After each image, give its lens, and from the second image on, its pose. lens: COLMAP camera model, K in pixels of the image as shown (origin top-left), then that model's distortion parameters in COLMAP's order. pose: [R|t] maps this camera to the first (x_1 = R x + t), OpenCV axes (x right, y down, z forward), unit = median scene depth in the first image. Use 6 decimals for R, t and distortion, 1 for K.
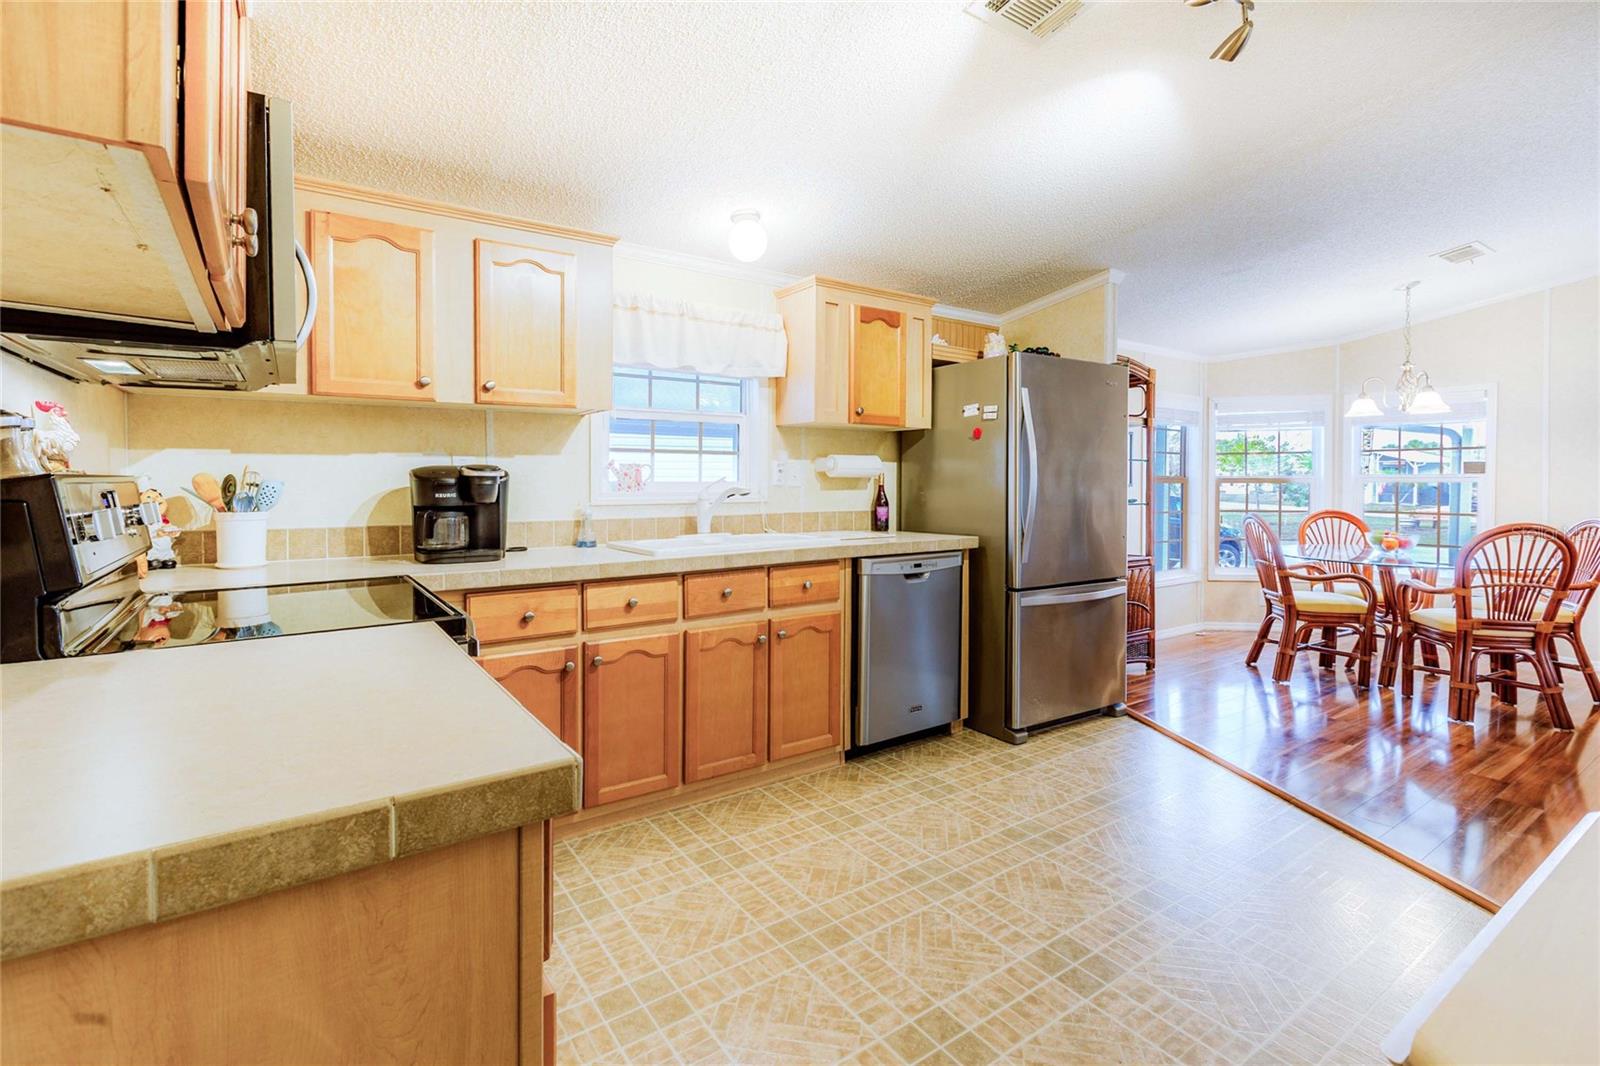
lens RADIAL K [[731.3, 0, 794.7], [0, 731.3, 488.1], [0, 0, 1]] dist [0.000627, 0.000303]
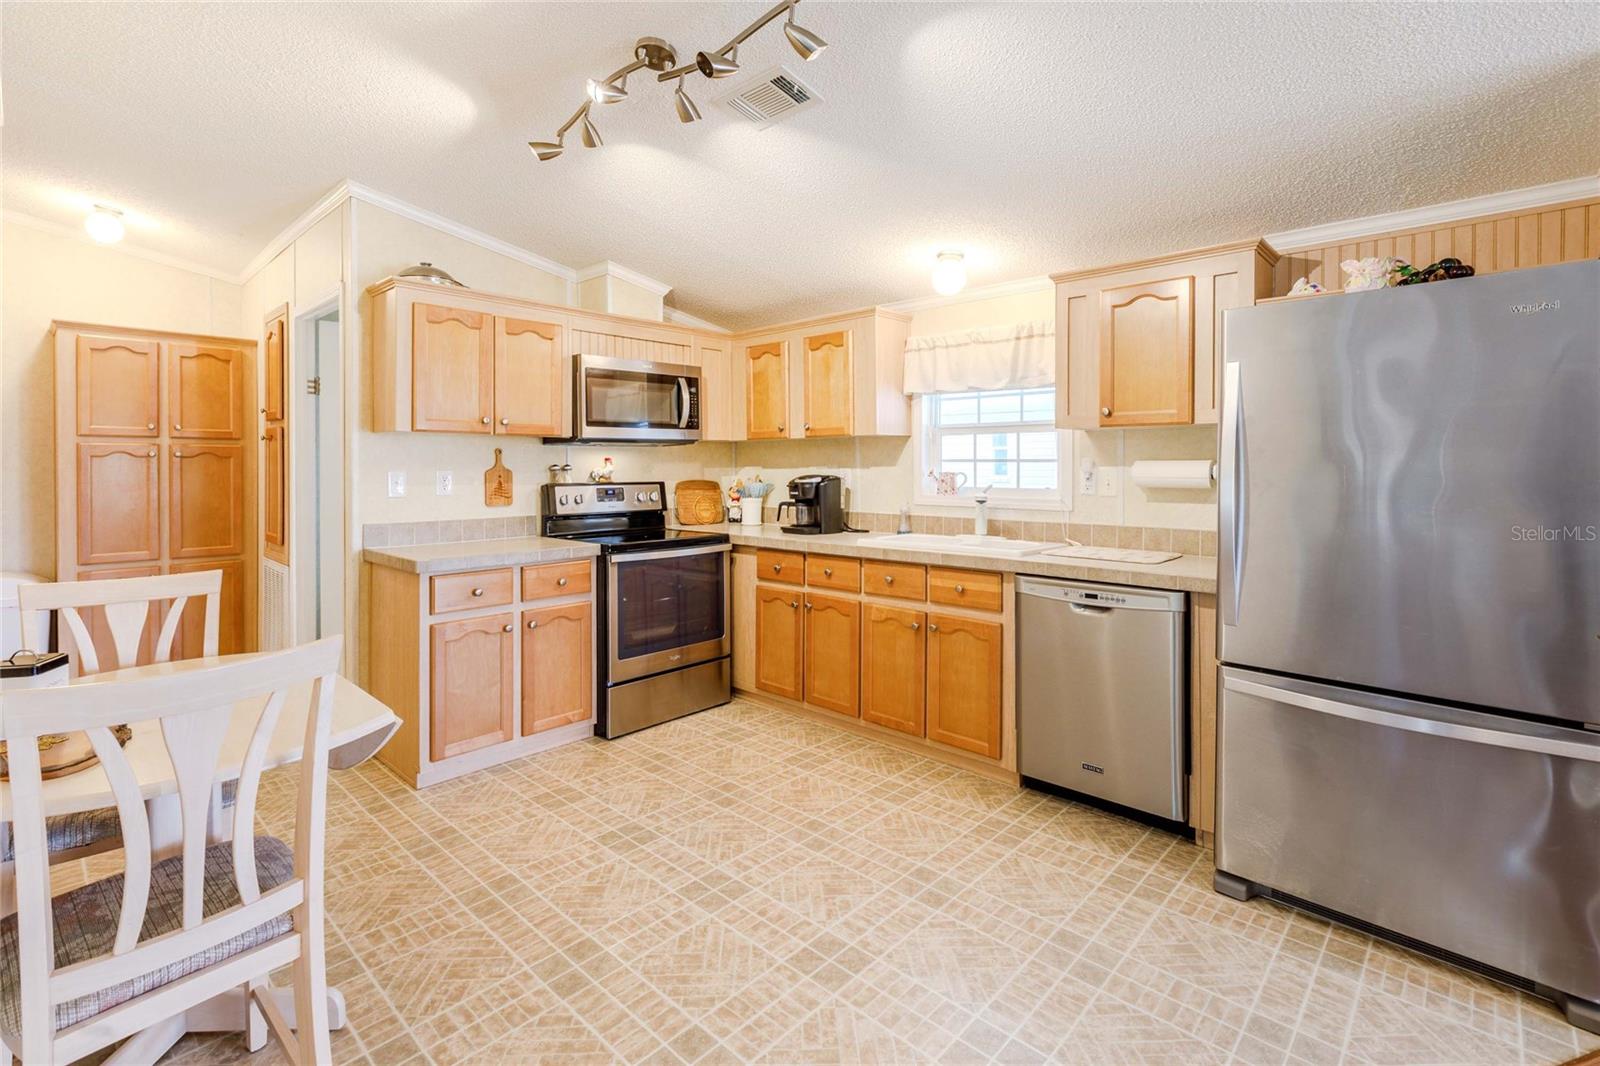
lens RADIAL K [[752.3, 0, 796.4], [0, 752.3, 465.2], [0, 0, 1]] dist [0.001168, 0.000011]
pose [[0.206419, -0.000704, -0.978464, 1.065505], [-0.012835, 0.999912, -0.003427, -0.041786], [0.978380, 0.013265, 0.206391, 0.555348]]
